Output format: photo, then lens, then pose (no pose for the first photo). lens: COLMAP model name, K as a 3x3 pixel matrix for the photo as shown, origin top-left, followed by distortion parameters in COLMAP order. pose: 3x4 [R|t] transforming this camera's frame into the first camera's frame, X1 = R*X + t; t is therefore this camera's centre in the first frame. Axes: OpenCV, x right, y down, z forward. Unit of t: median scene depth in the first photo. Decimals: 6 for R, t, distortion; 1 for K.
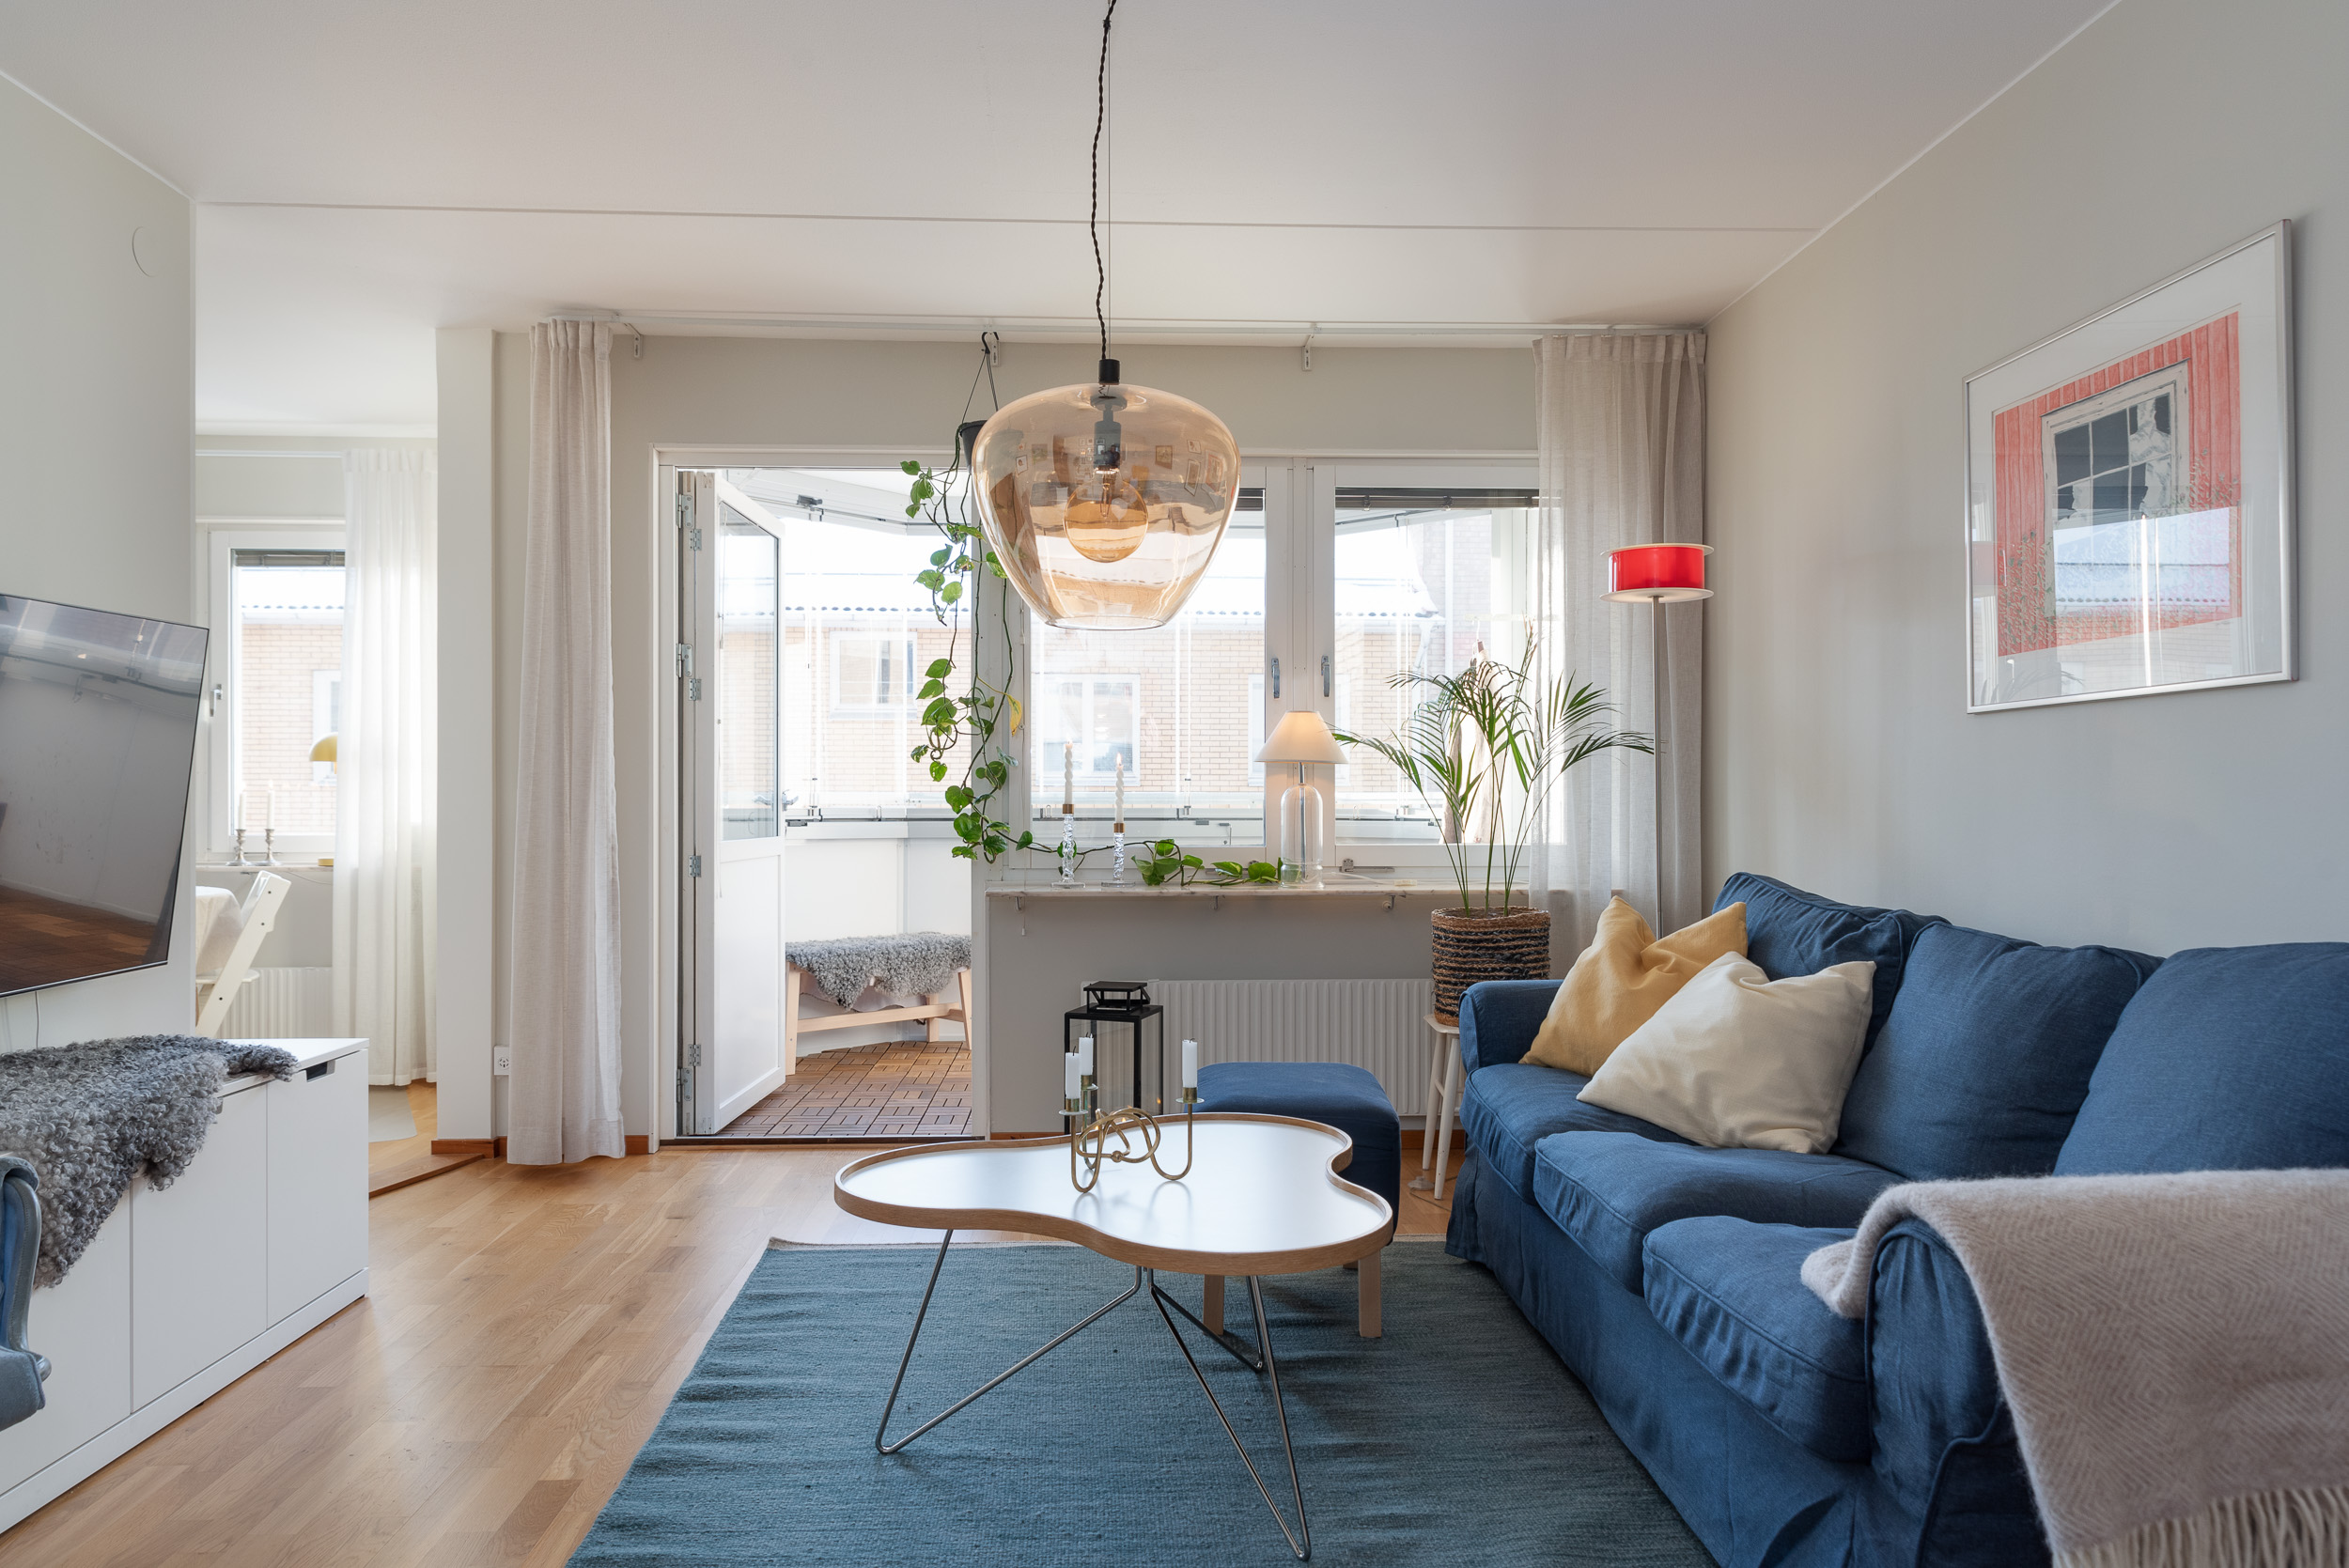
lens RADIAL K [[1577.5, 0, 1152.6], [0, 1577.5, 785.8], [0, 0, 1]] dist [0.005424, 0.000736]
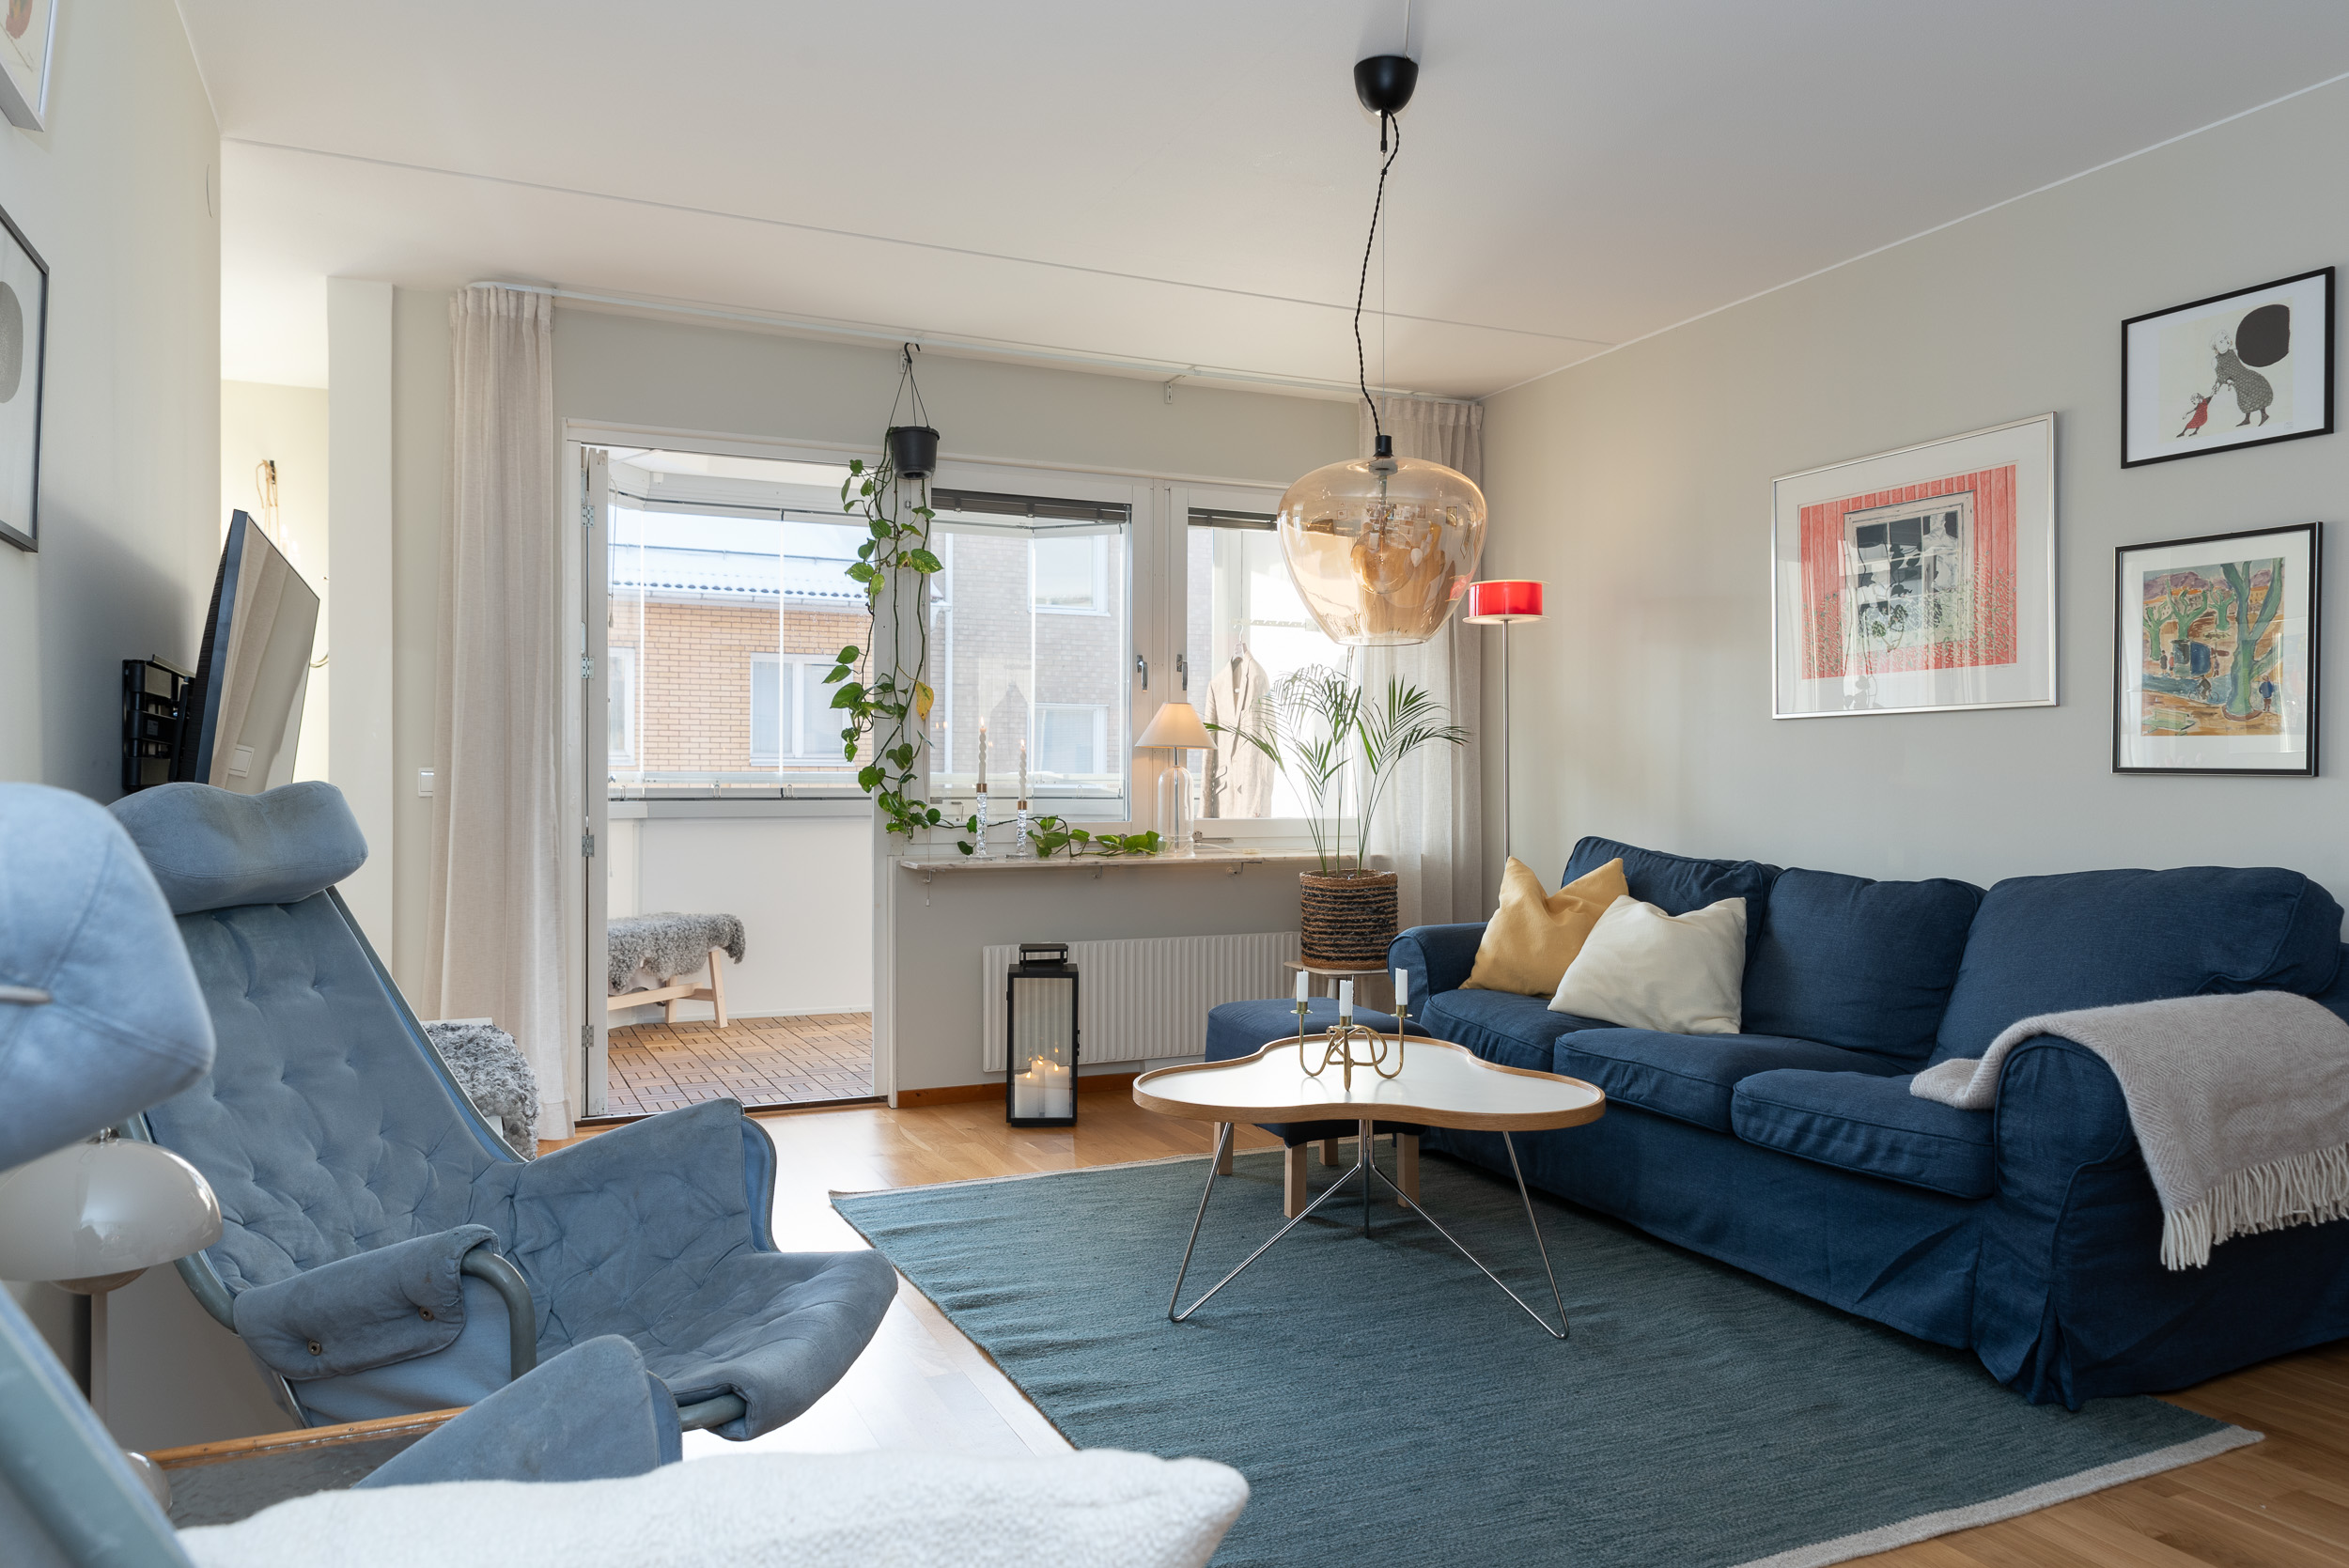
lens RADIAL K [[1588.7, 0, 1163.6], [0, 1588.7, 774.3], [0, 0, 1]] dist [0.005140, 0.004146]
pose [[0.925248, 0.003420, 0.379348, -0.483884], [-0.005355, 0.999977, 0.004046, -0.000039], [-0.379326, -0.005775, 0.925245, -0.087822]]
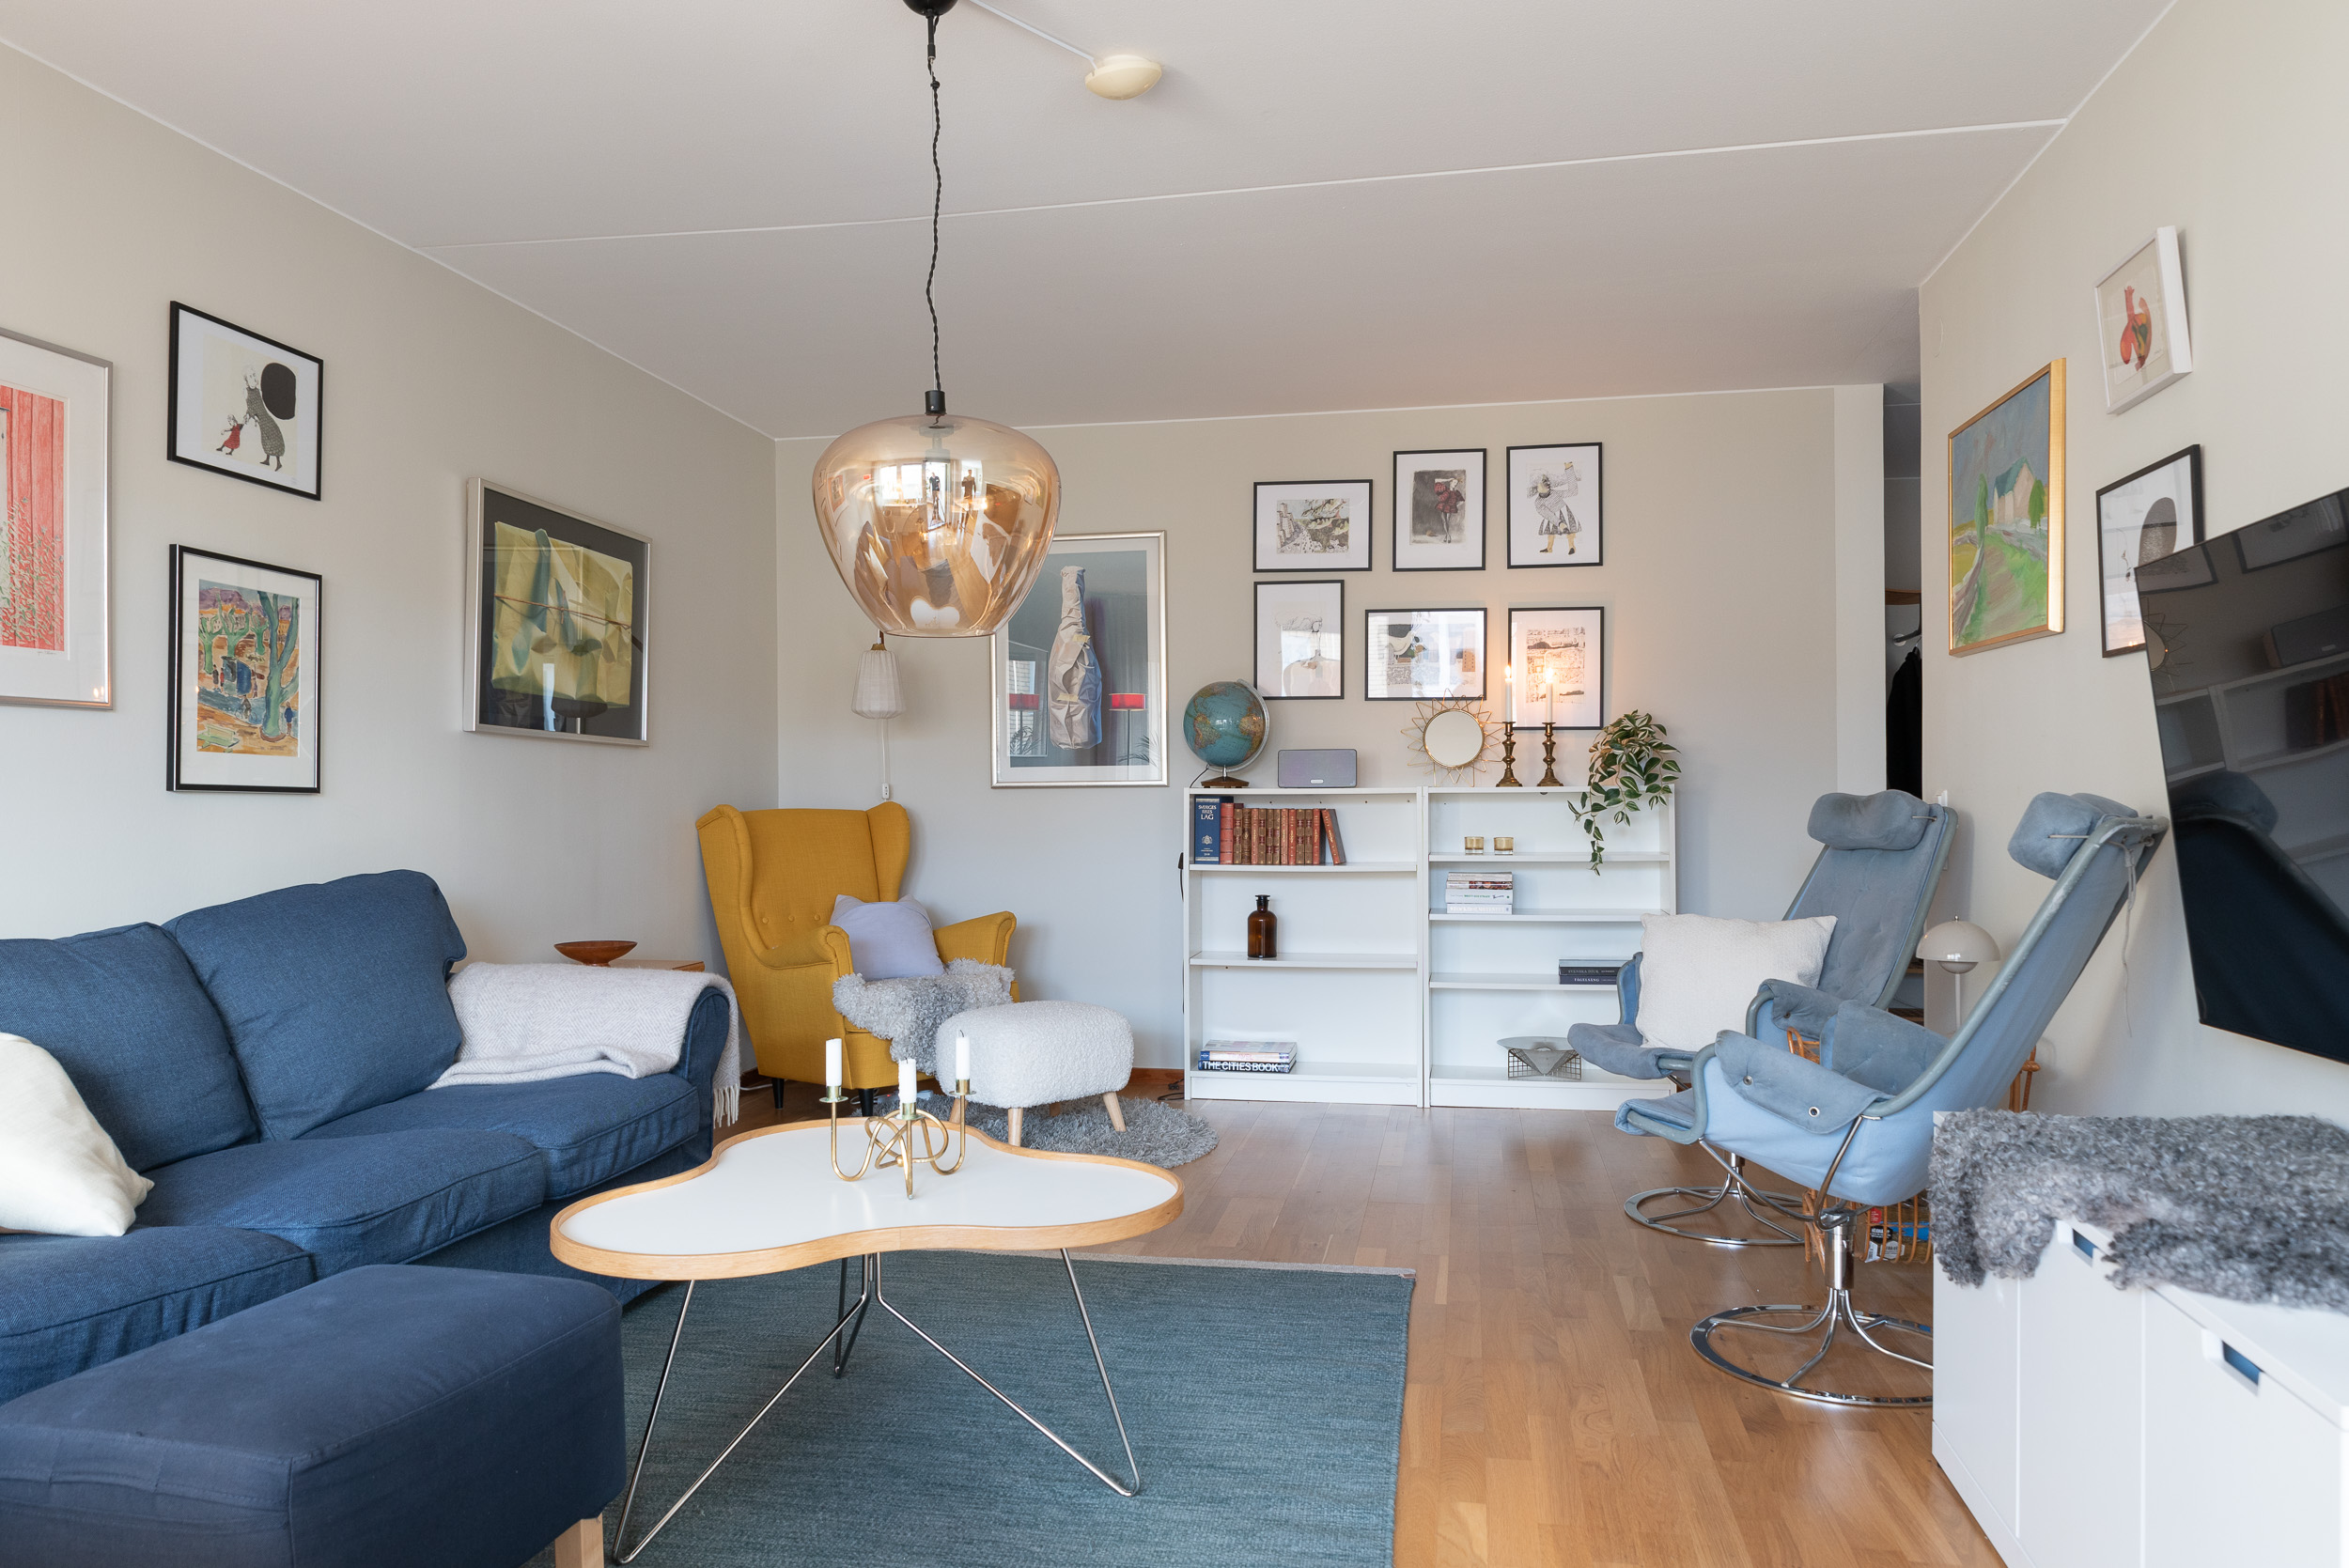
lens RADIAL K [[1577.5, 0, 1152.6], [0, 1577.5, 785.8], [0, 0, 1]] dist [0.005424, 0.000736]
pose [[-0.971731, 0.008212, 0.235949, -0.305927], [0.004983, 0.999886, -0.014276, 0.014067], [-0.236039, -0.012697, -0.971661, 1.440966]]
